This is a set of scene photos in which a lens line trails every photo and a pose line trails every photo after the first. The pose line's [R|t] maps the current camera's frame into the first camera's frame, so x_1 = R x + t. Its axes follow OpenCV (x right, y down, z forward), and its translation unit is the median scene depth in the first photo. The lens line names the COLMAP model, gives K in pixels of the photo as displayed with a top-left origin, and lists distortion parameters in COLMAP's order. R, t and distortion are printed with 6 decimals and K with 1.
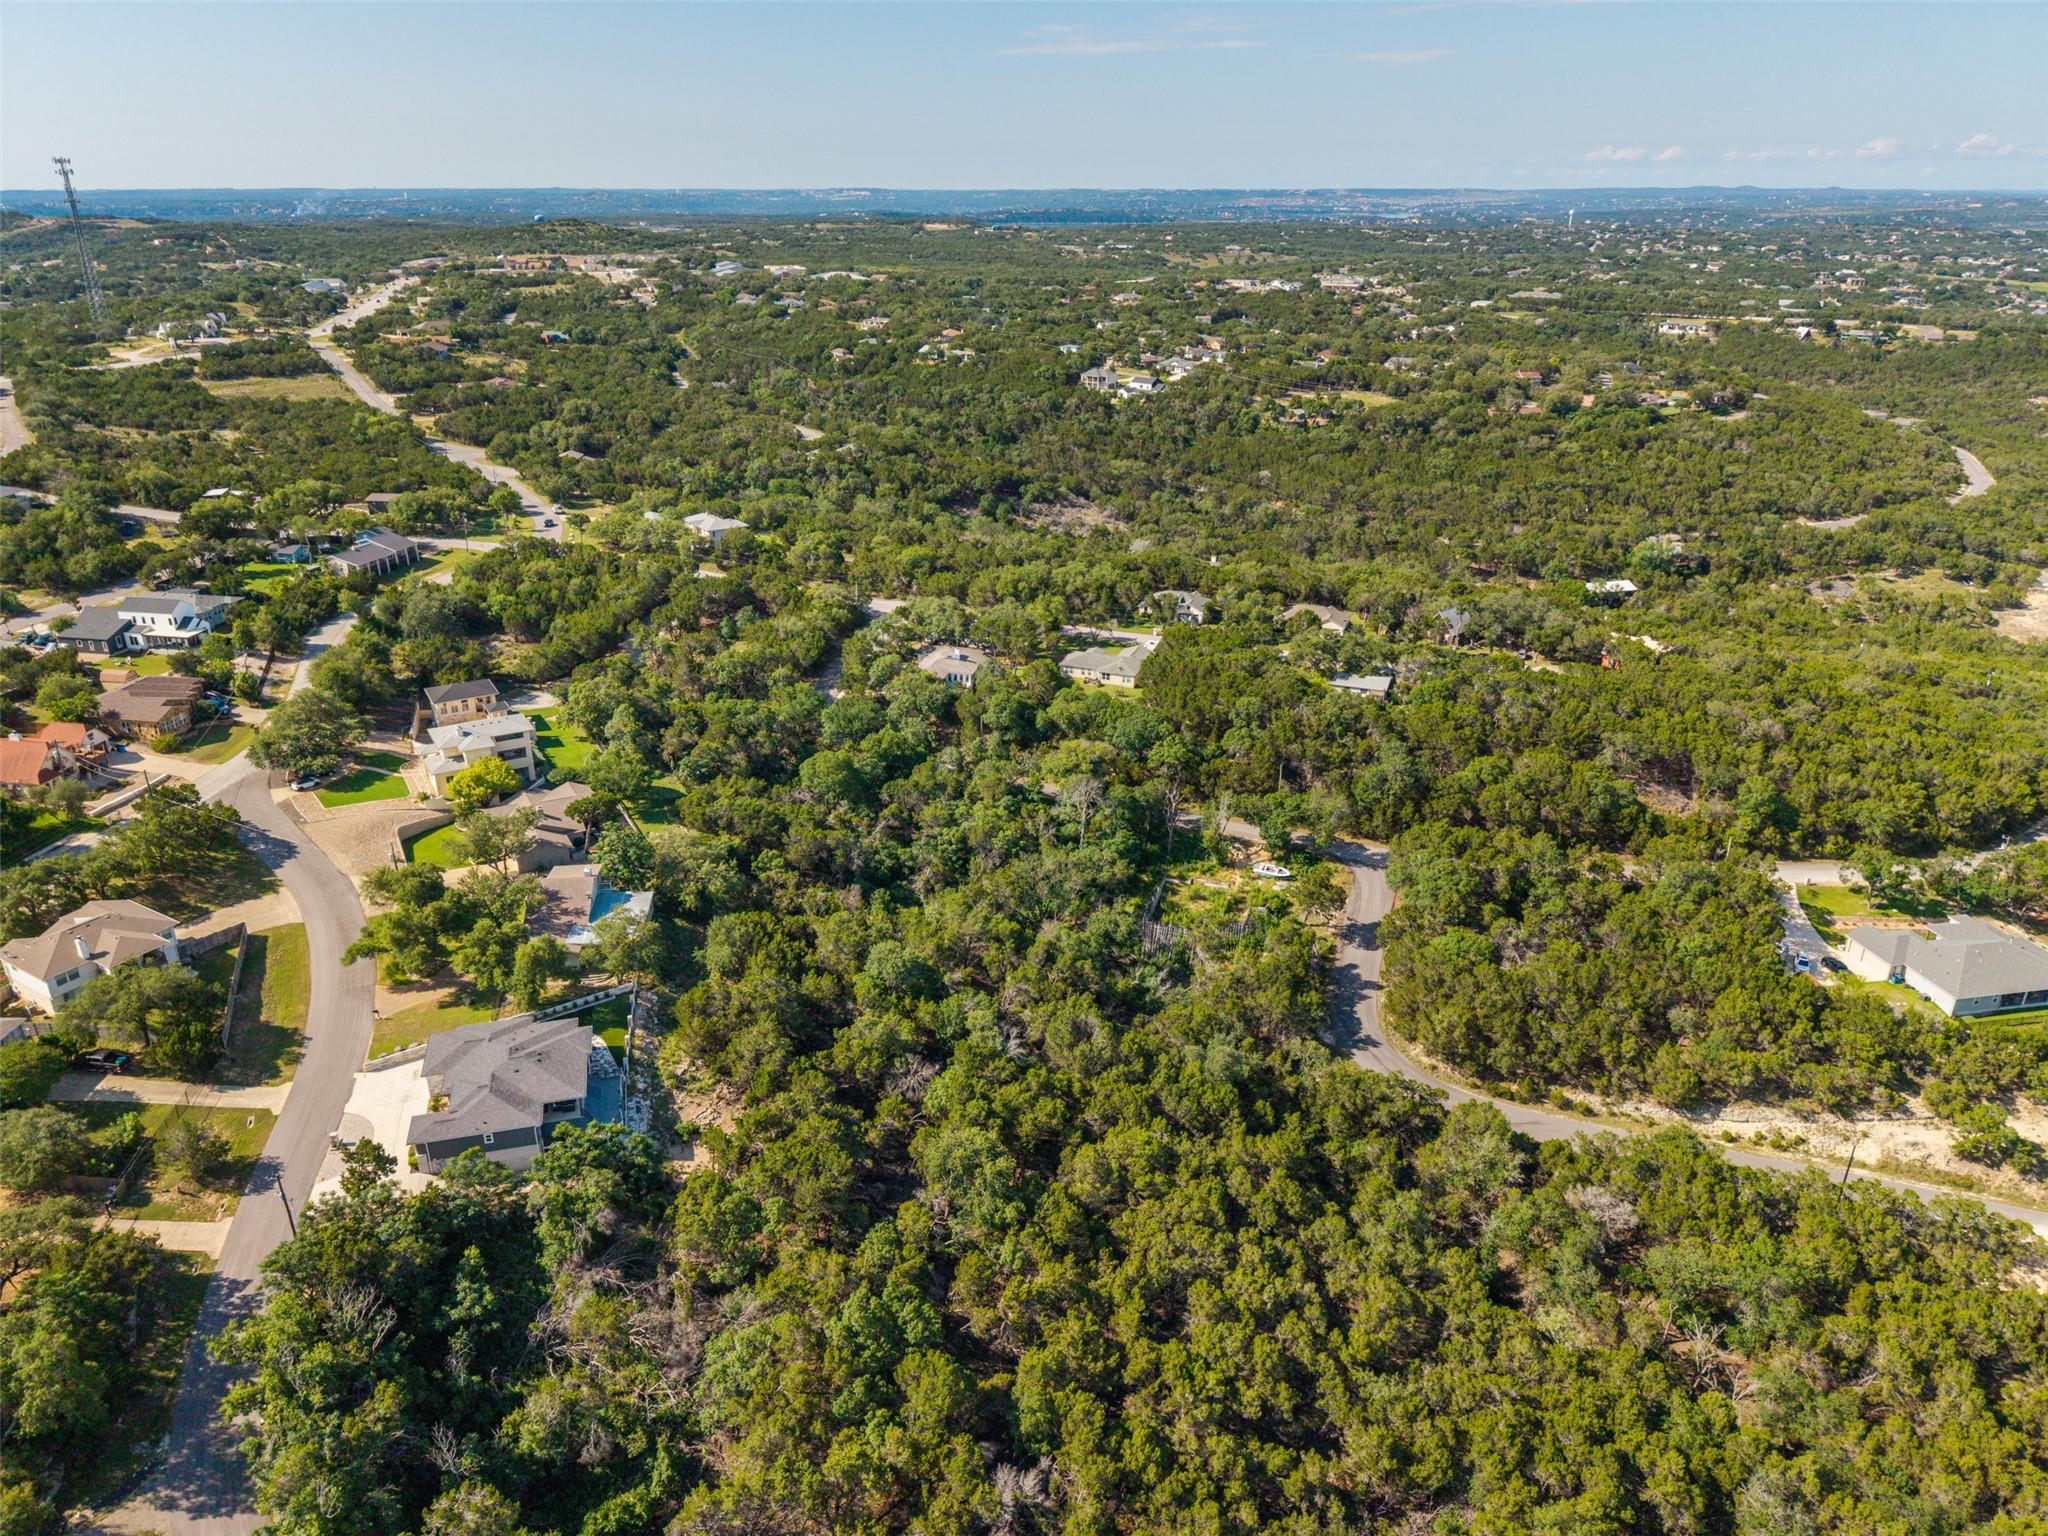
lens RADIAL K [[1367.0, 0, 1017.0], [0, 1367.0, 772.4], [0, 0, 1]] dist [0.019184, -0.020055]
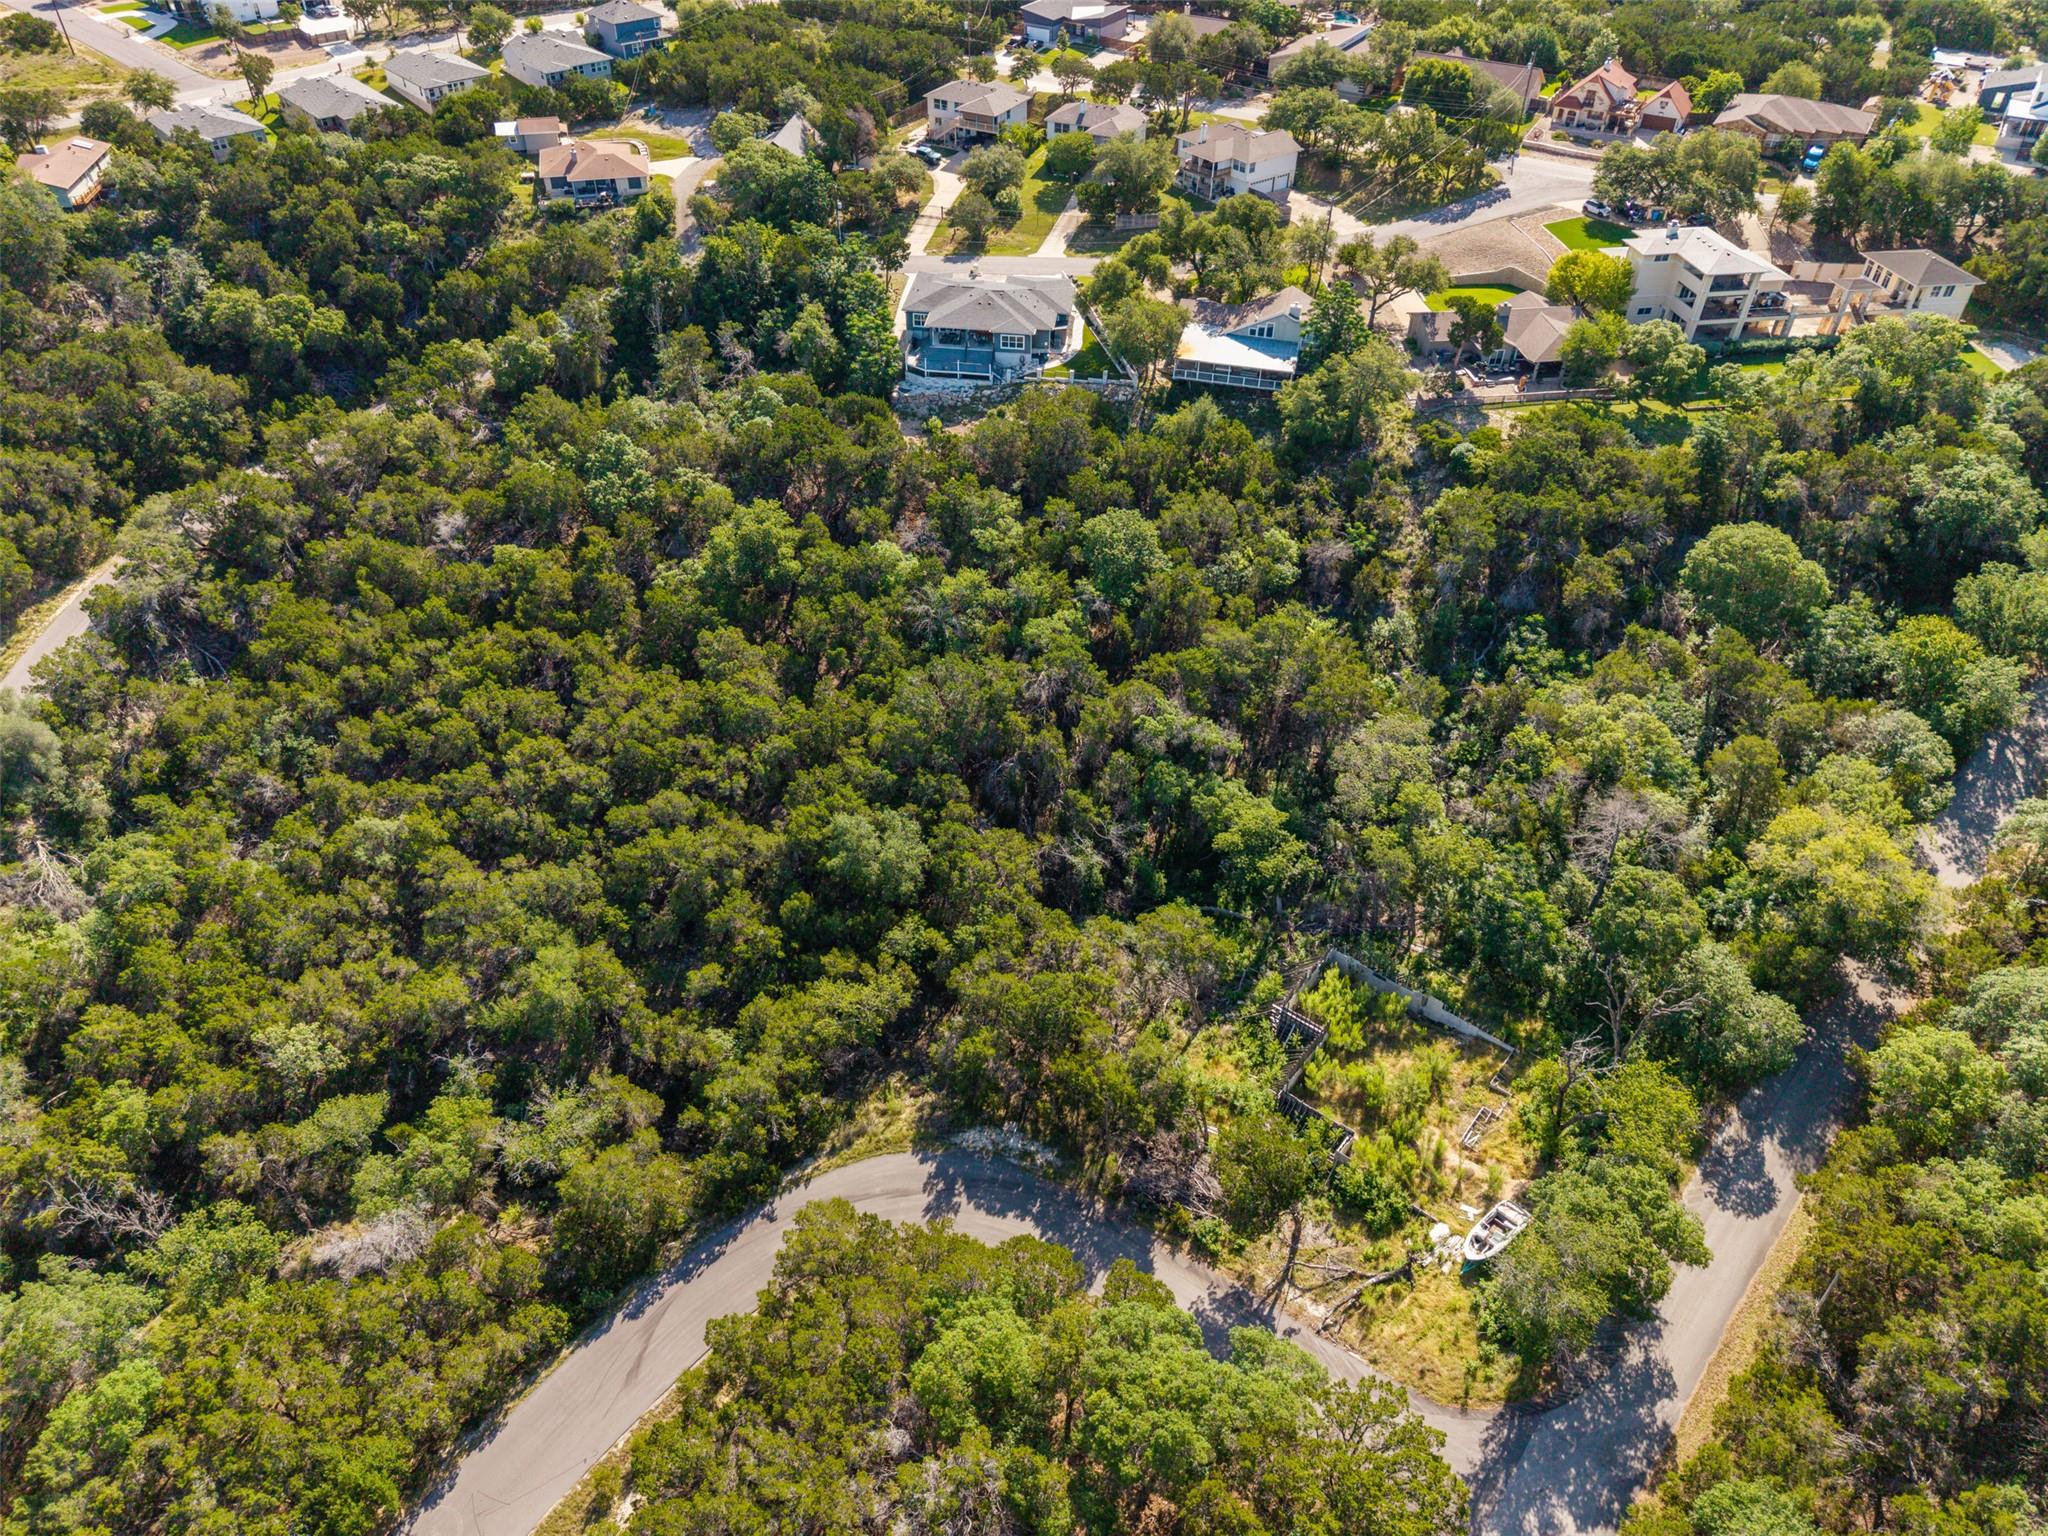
lens RADIAL K [[1367.0, 0, 1017.0], [0, 1367.0, 772.4], [0, 0, 1]] dist [0.019184, -0.020055]
pose [[-0.367284, 0.606002, -0.705595, 0.461758], [-0.376419, 0.596868, 0.708560, -0.251088], [0.850536, 0.525842, 0.008891, 0.838351]]
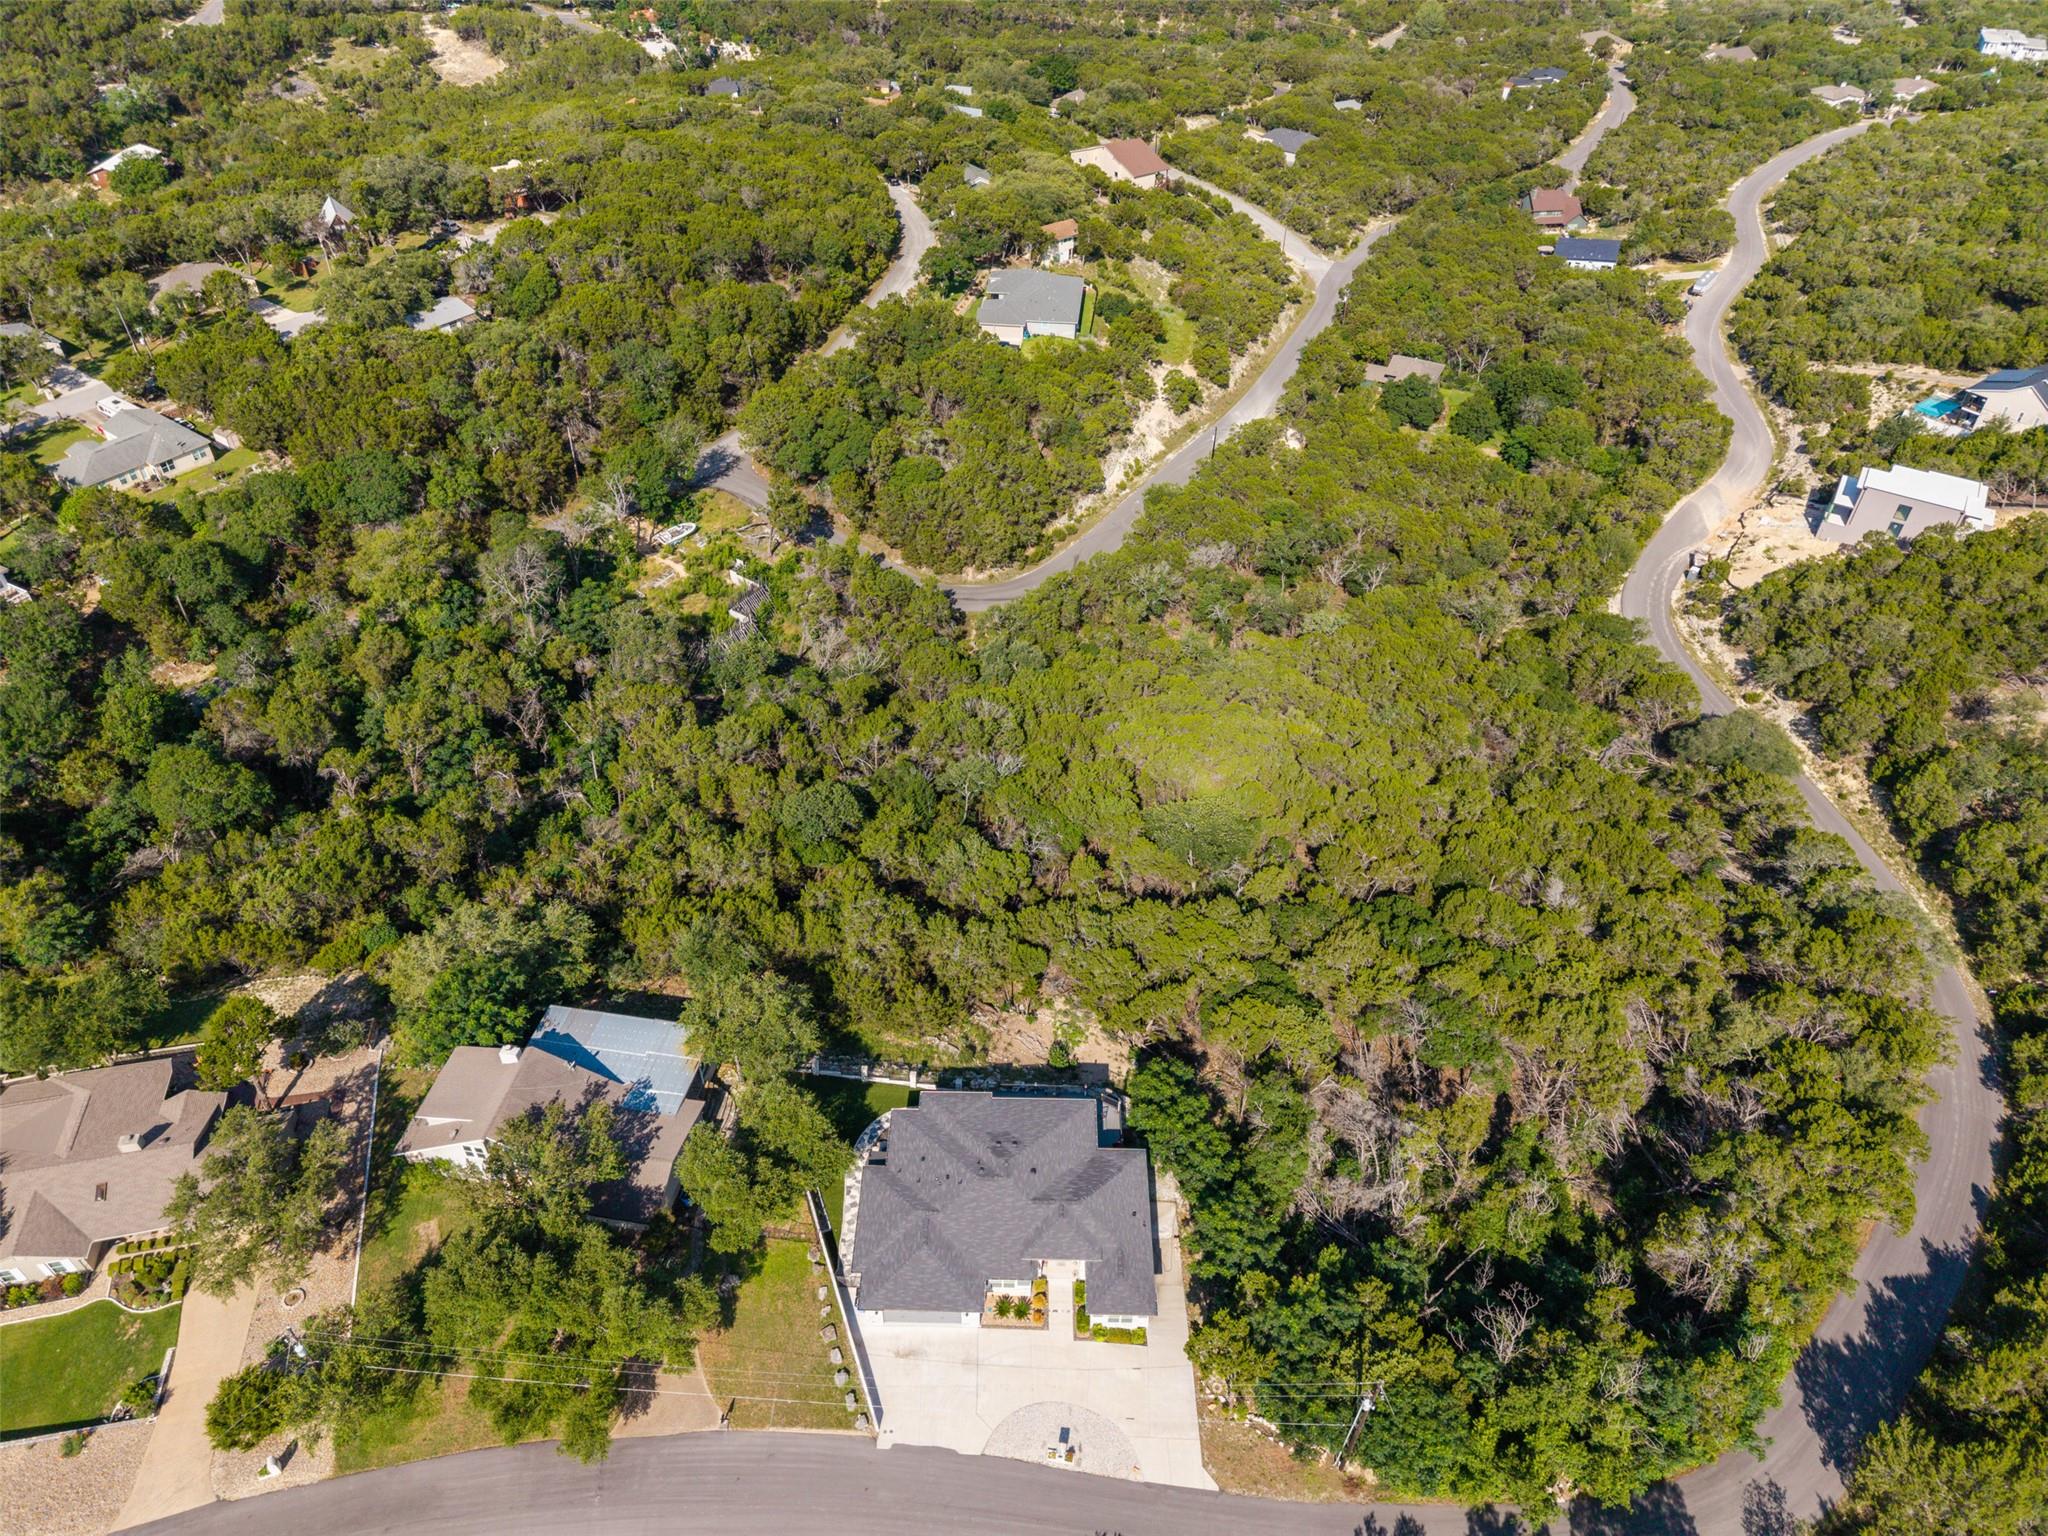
lens RADIAL K [[1367.0, 0, 1017.0], [0, 1367.0, 772.4], [0, 0, 1]] dist [0.019184, -0.020055]
pose [[0.276686, -0.634132, 0.722026, -0.495204], [0.368327, 0.763958, 0.529814, -0.199666], [-0.887570, 0.119350, 0.444945, 0.459416]]
